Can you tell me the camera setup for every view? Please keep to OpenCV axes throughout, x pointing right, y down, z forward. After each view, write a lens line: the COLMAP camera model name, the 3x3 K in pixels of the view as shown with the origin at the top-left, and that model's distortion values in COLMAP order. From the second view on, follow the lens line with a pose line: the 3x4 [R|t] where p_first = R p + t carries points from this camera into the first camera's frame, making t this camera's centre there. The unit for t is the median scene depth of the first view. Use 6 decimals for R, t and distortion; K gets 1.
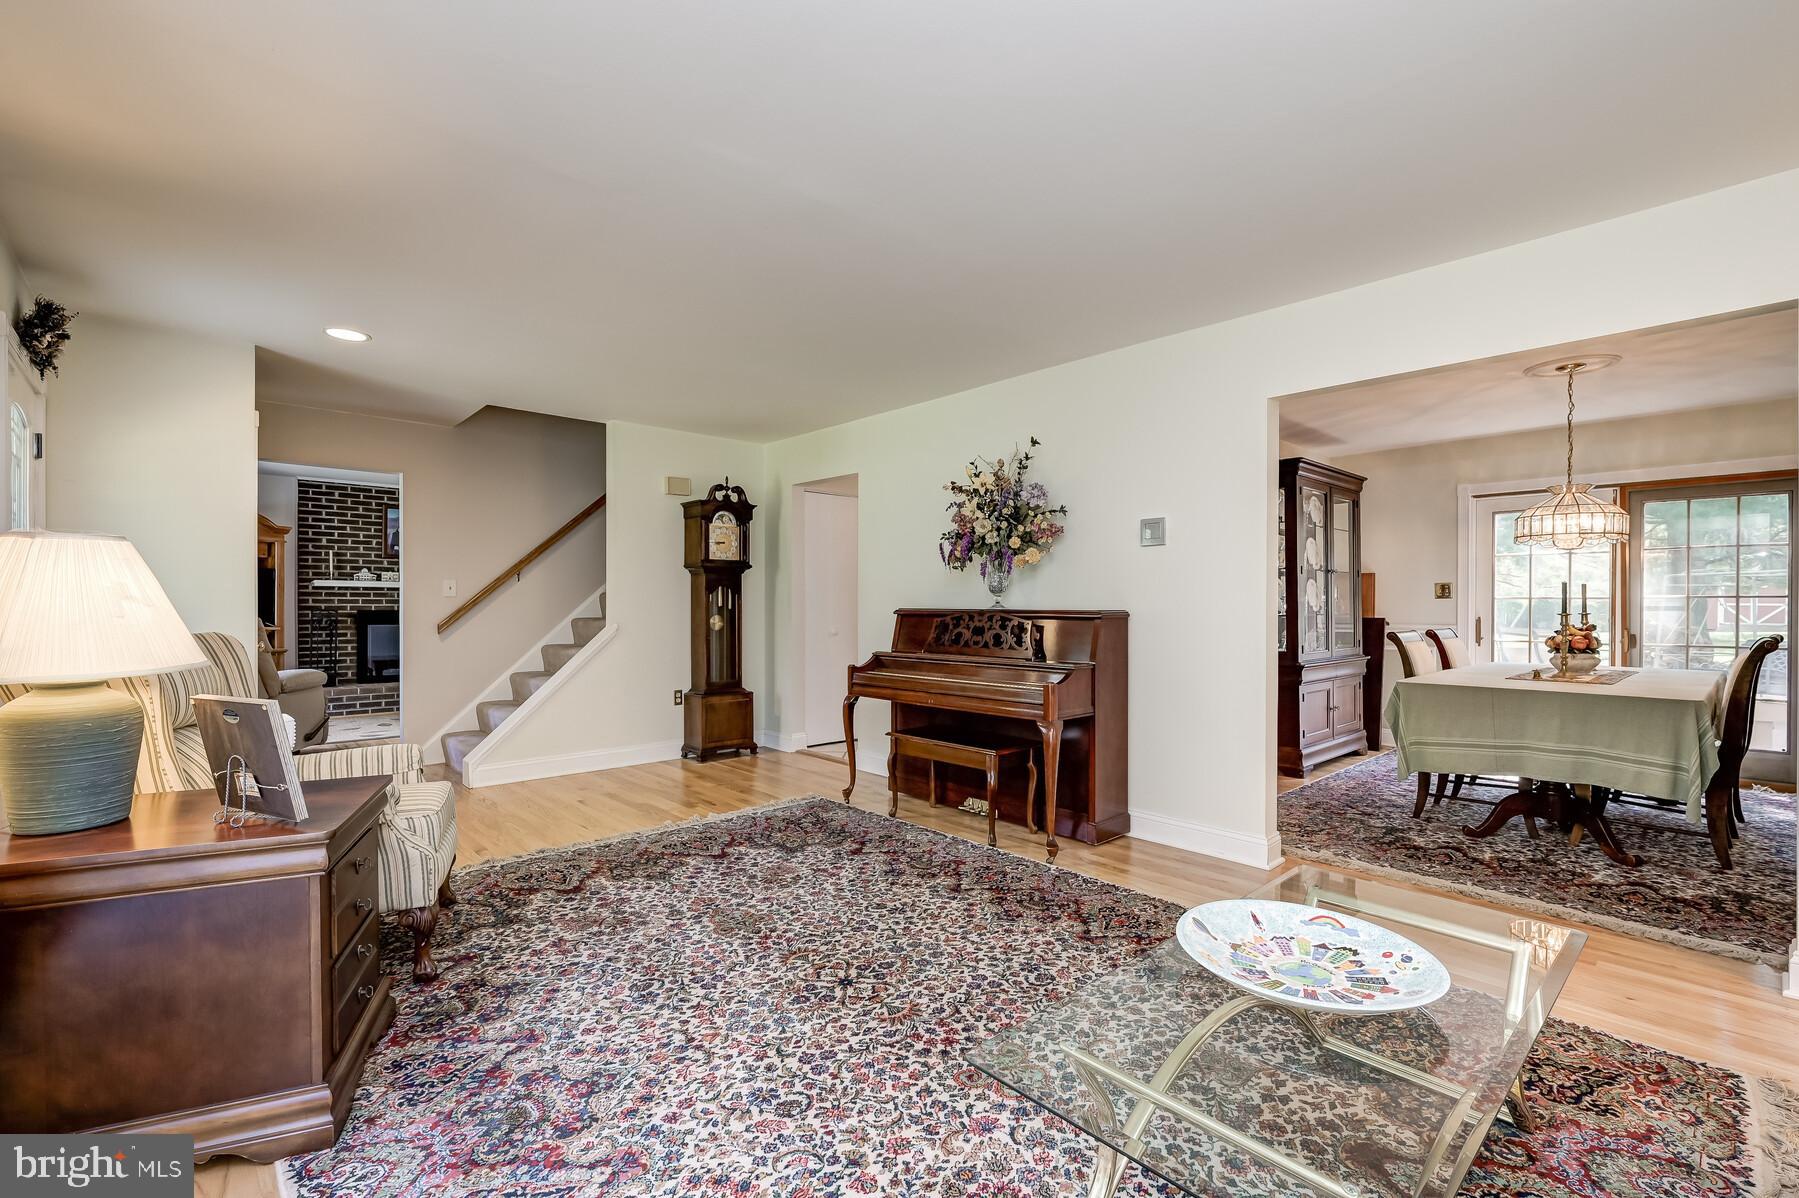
lens RADIAL K [[781.2, 0, 908.7], [0, 781.2, 607.4], [0, 0, 1]] dist [0.000567, 0.000145]
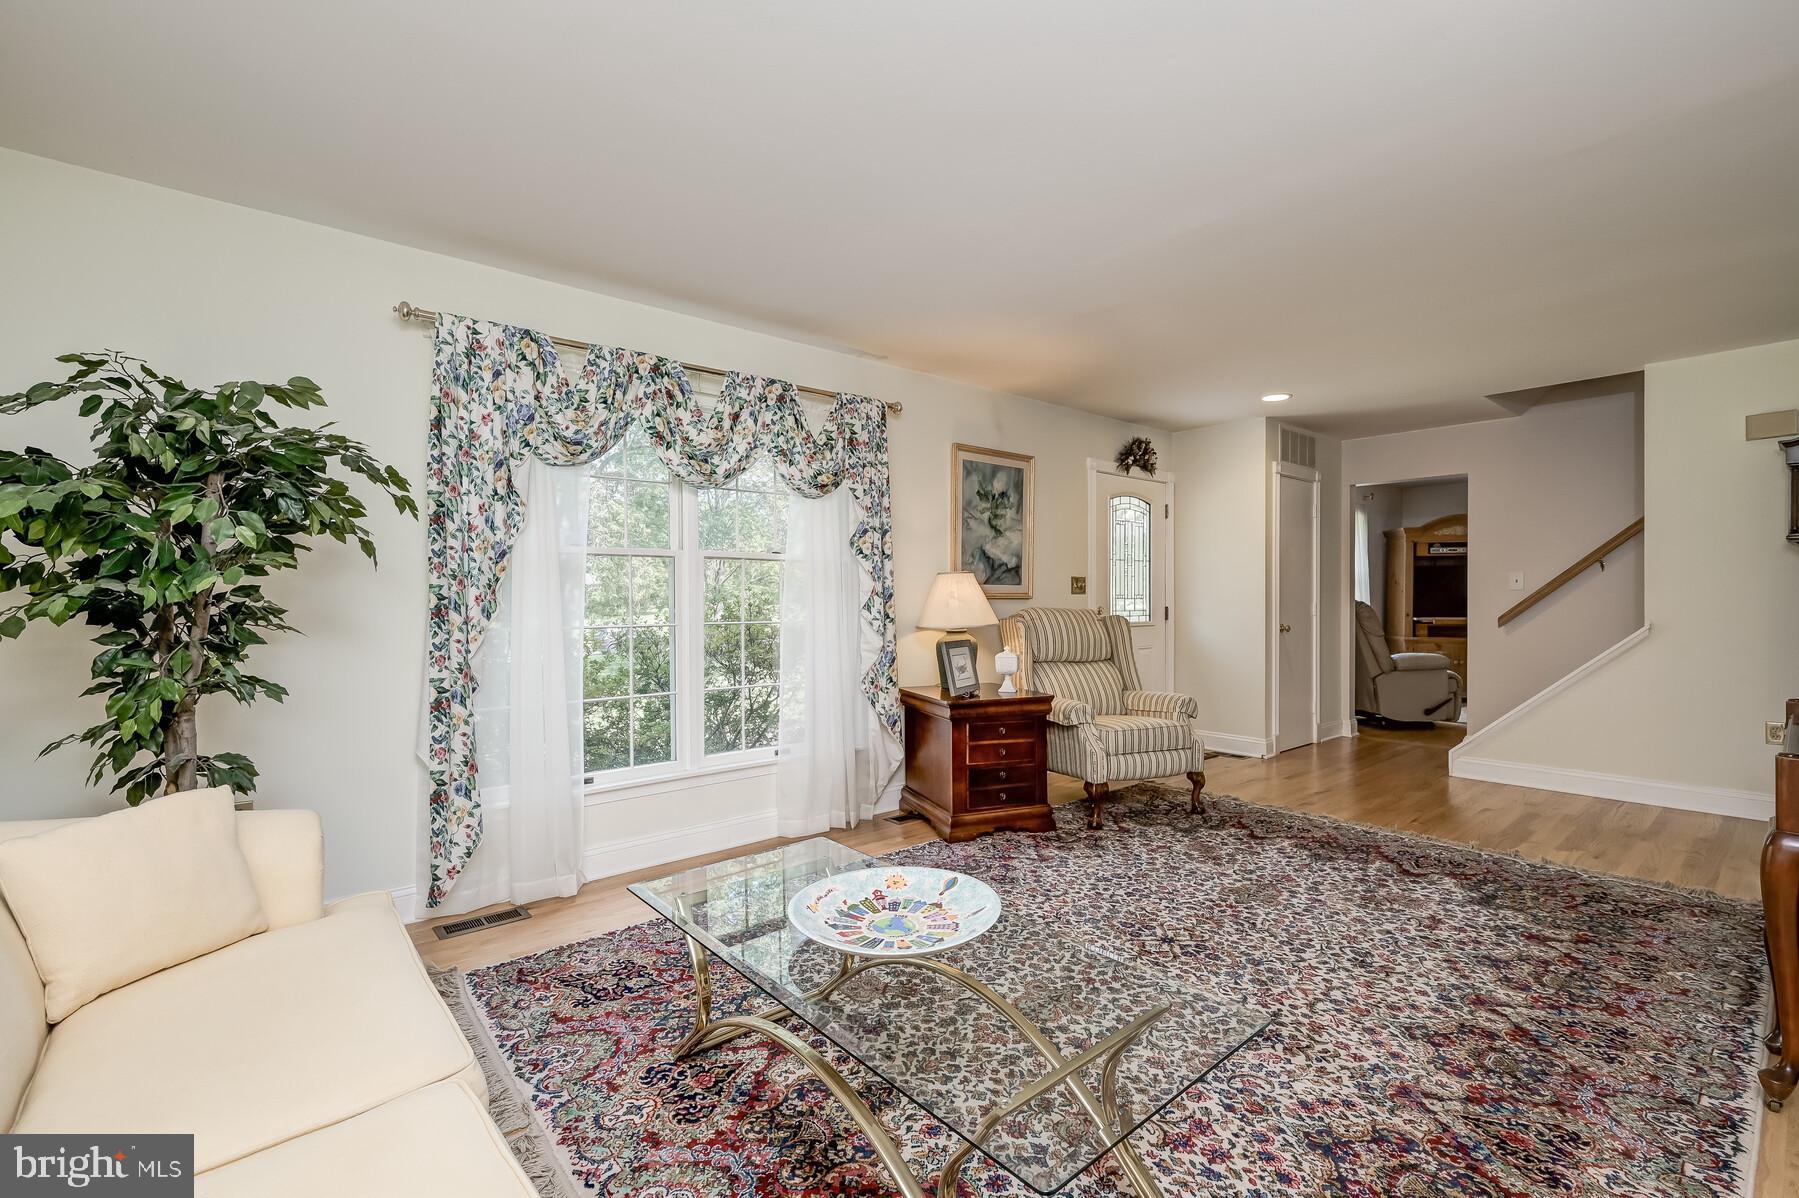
lens RADIAL K [[781.2, 0, 908.7], [0, 781.2, 607.4], [0, 0, 1]] dist [0.000567, 0.000145]
pose [[-0.035328, 0.010416, -0.999321, 0.774340], [0.000915, 0.999946, 0.010390, -0.003529], [0.999375, -0.000547, -0.035336, 0.502153]]
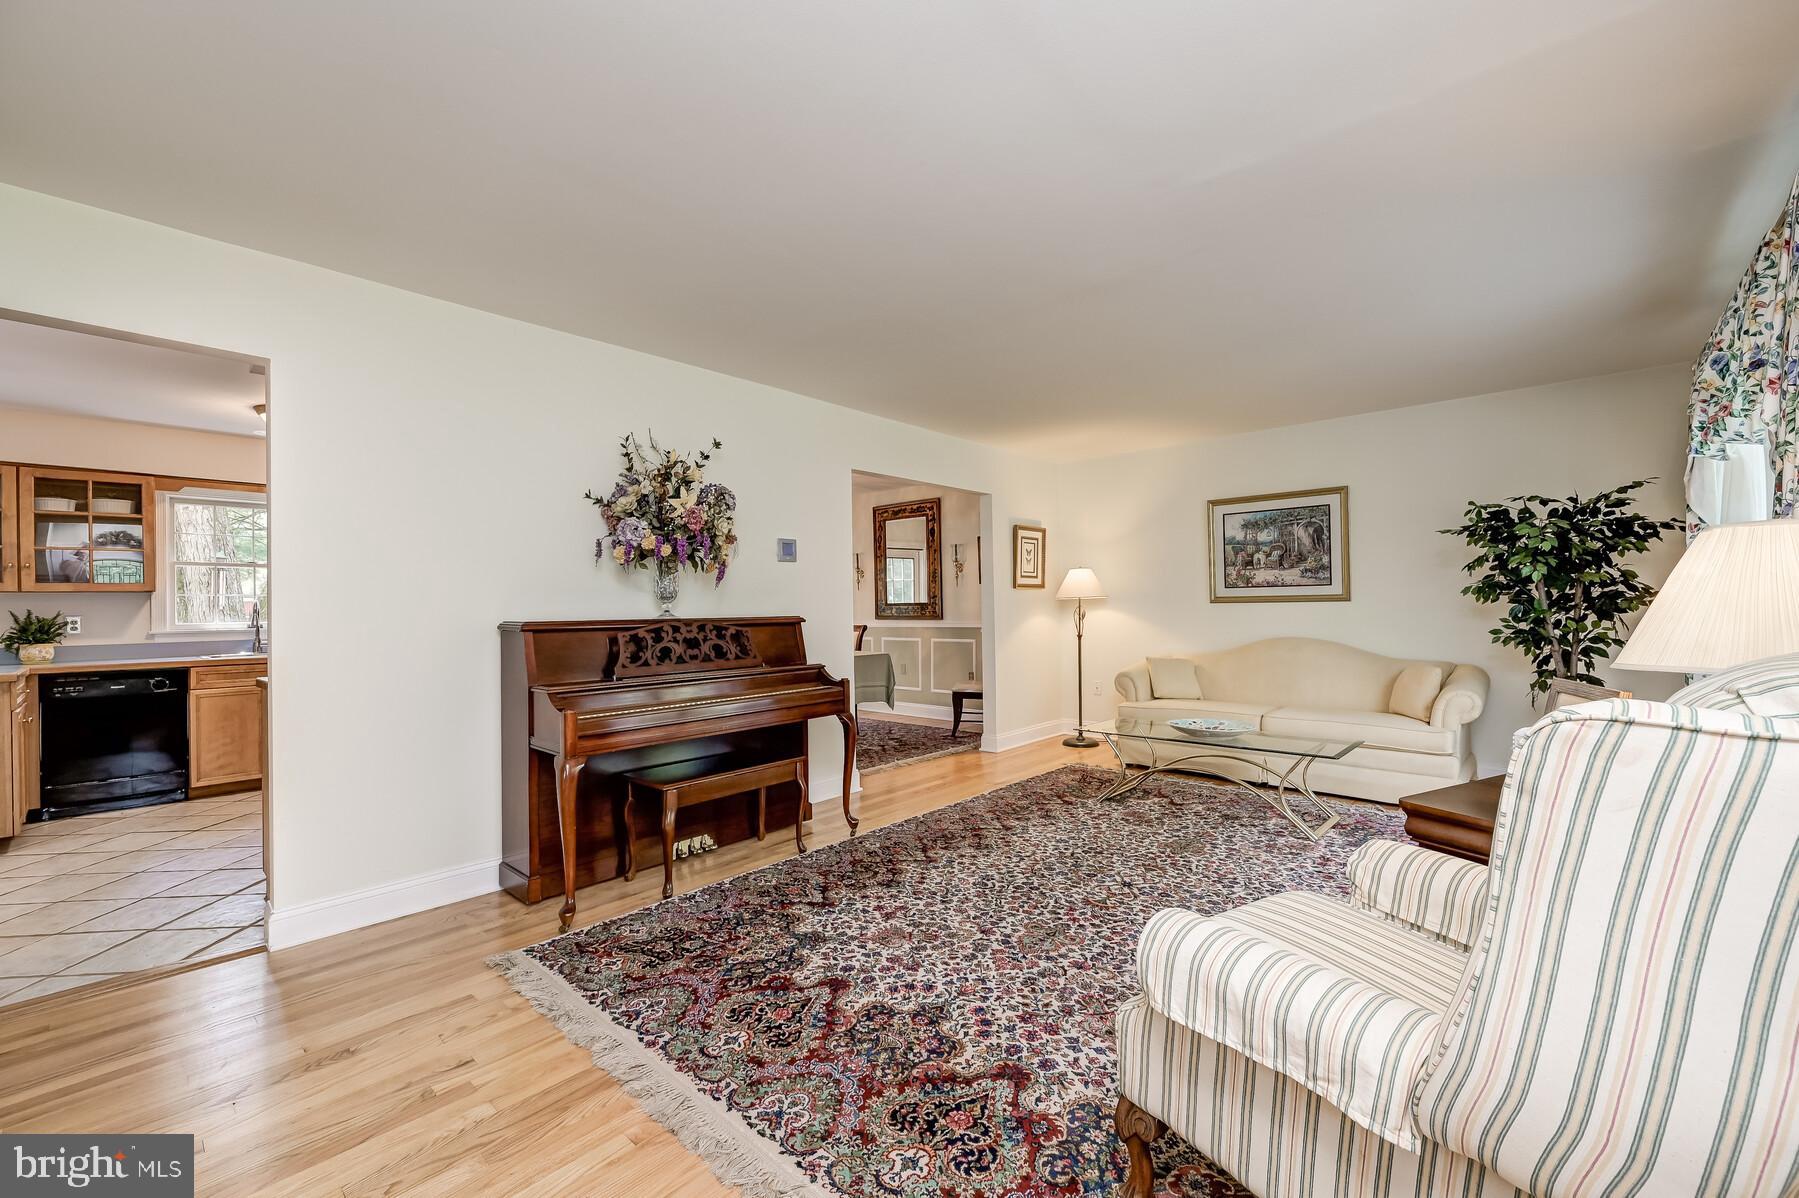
lens RADIAL K [[731.0, 0, 899.5], [0, 731.0, 599.0], [0, 0, 1]] dist [0.010851, 0.000028]
pose [[-0.083860, 0.011782, 0.996408, -0.992159], [0.017071, 0.999800, -0.010386, -0.009092], [-0.996331, 0.016139, -0.084045, 1.117164]]
